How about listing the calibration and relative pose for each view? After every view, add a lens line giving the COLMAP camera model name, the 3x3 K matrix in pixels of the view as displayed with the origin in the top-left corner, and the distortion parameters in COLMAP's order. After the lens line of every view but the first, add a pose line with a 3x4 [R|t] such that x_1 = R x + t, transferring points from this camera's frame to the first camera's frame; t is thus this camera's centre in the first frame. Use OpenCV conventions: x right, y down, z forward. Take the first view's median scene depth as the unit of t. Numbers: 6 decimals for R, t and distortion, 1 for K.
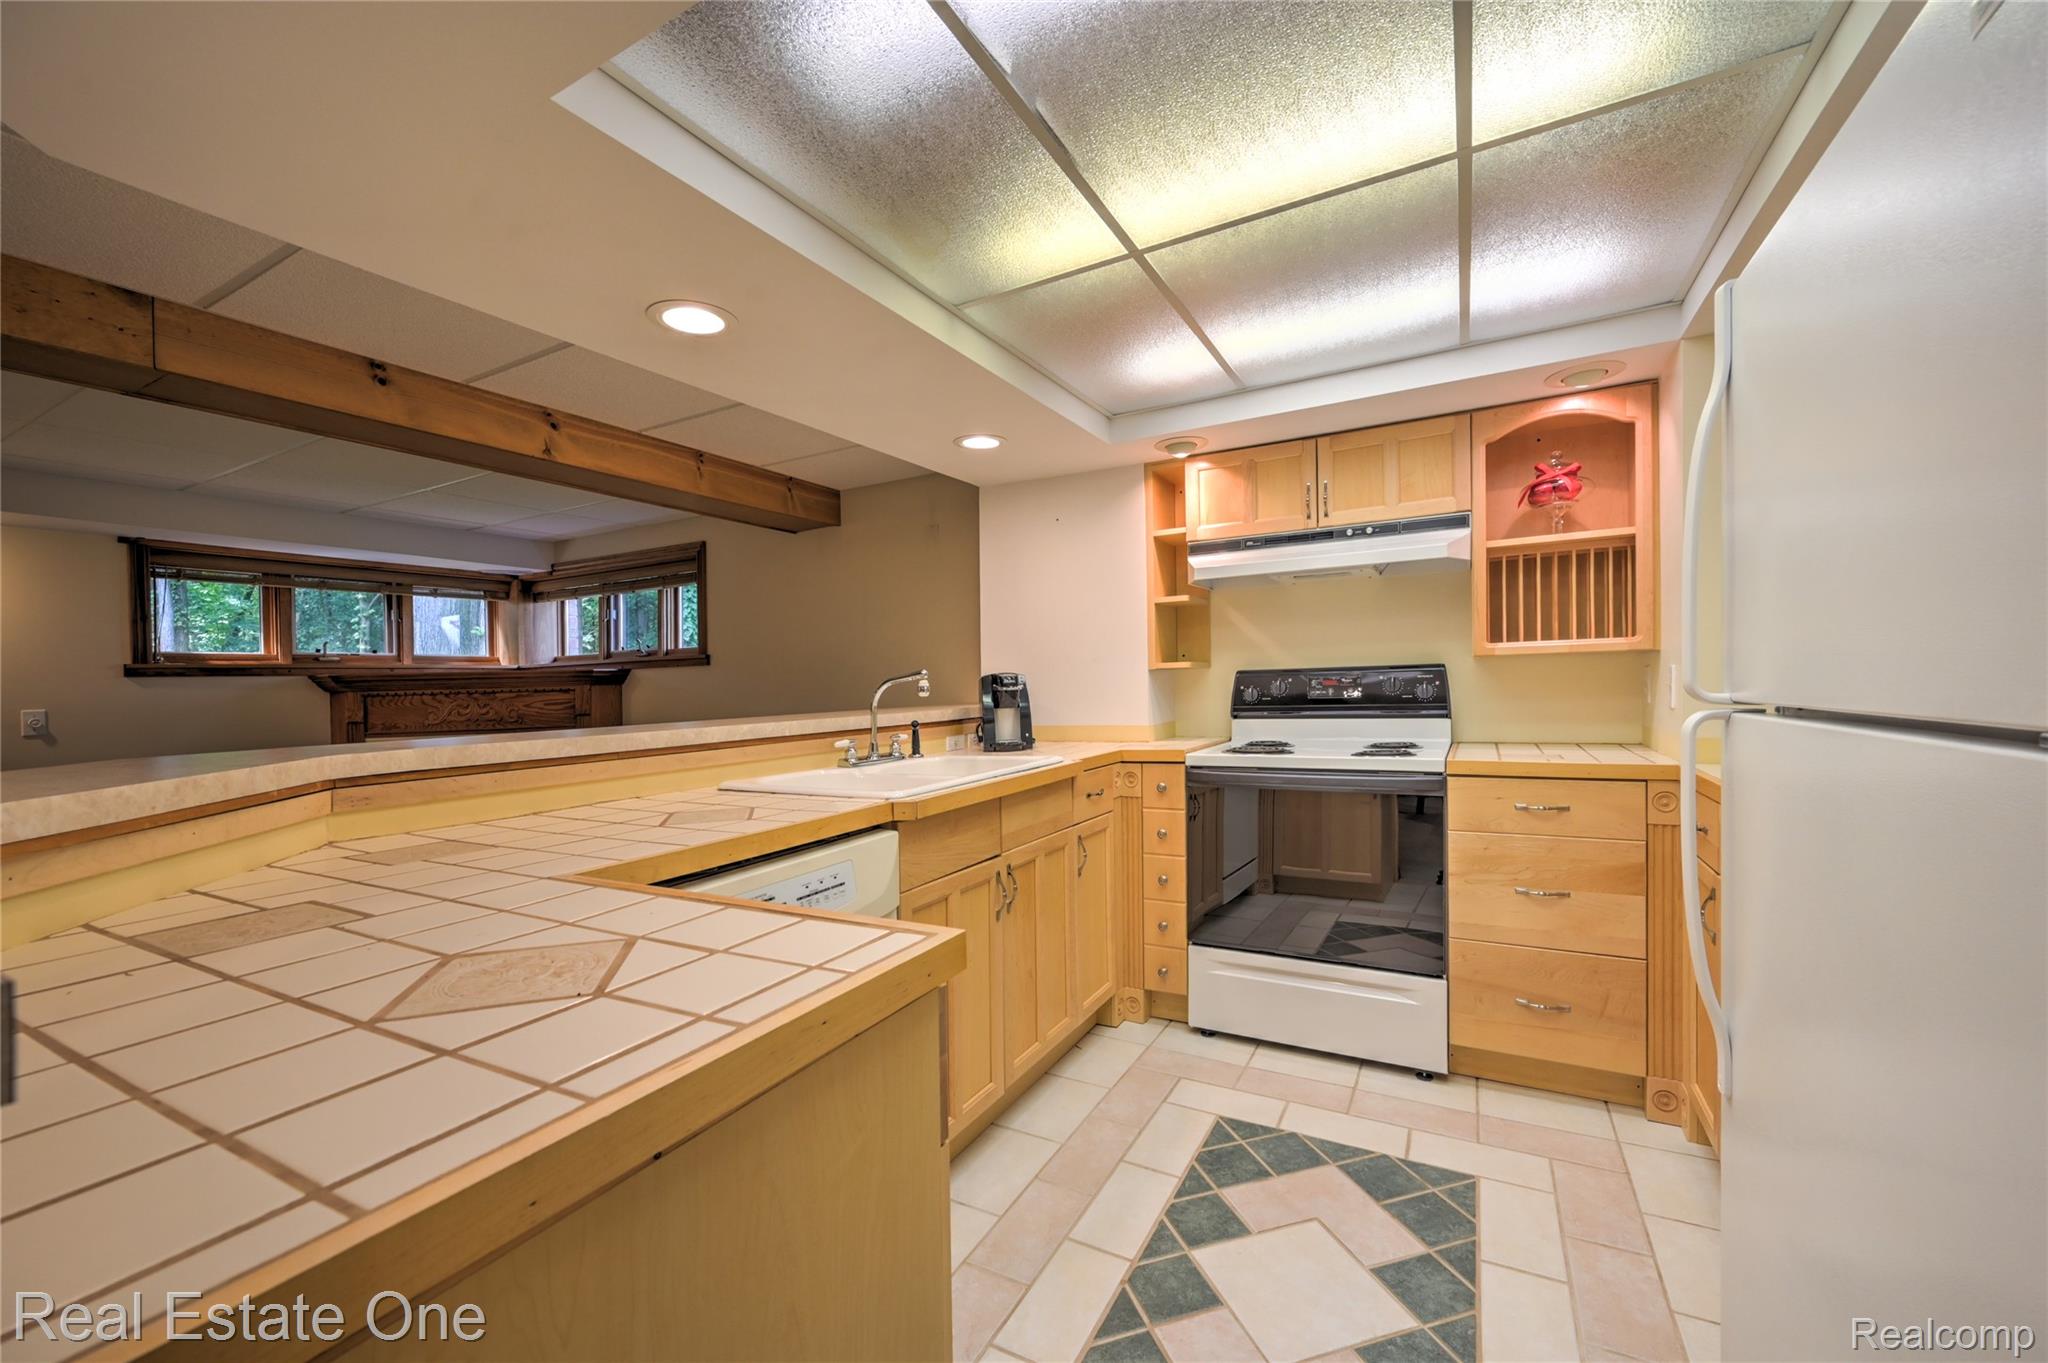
lens RADIAL K [[800.4, 0, 1038.4], [0, 800.4, 688.7], [0, 0, 1]] dist [-0.004150, 0.001203]
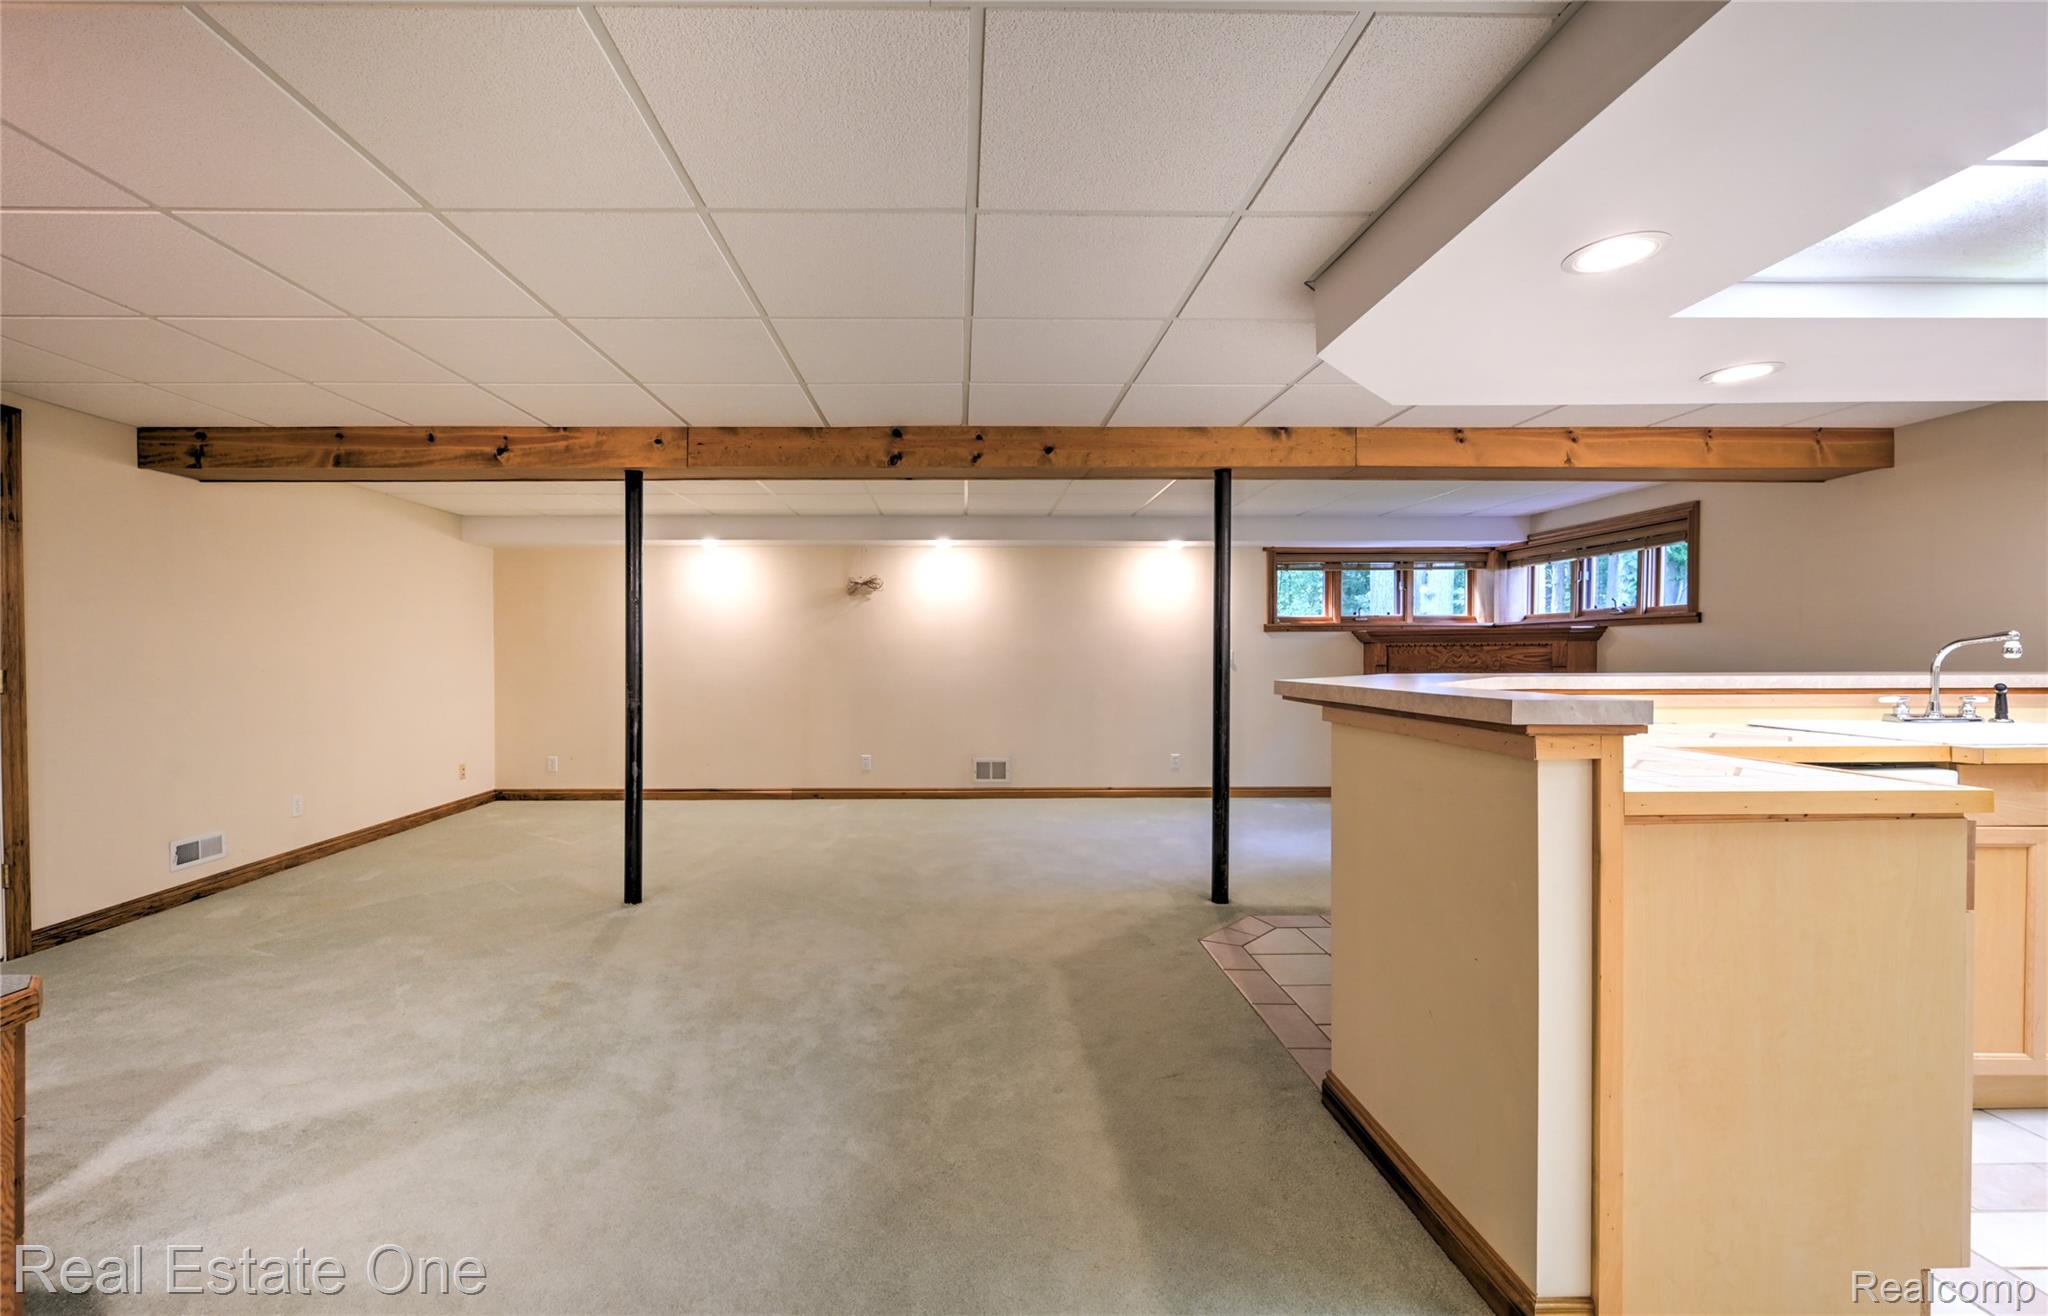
lens RADIAL K [[824.5, 0, 975.2], [0, 824.5, 648.4], [0, 0, 1]] dist [-0.000094, -0.000290]
pose [[0.474574, 0.023195, -0.879910, 0.074635], [-0.017114, 0.999707, 0.017123, 0.001079], [0.880049, 0.006932, 0.474832, -0.313853]]
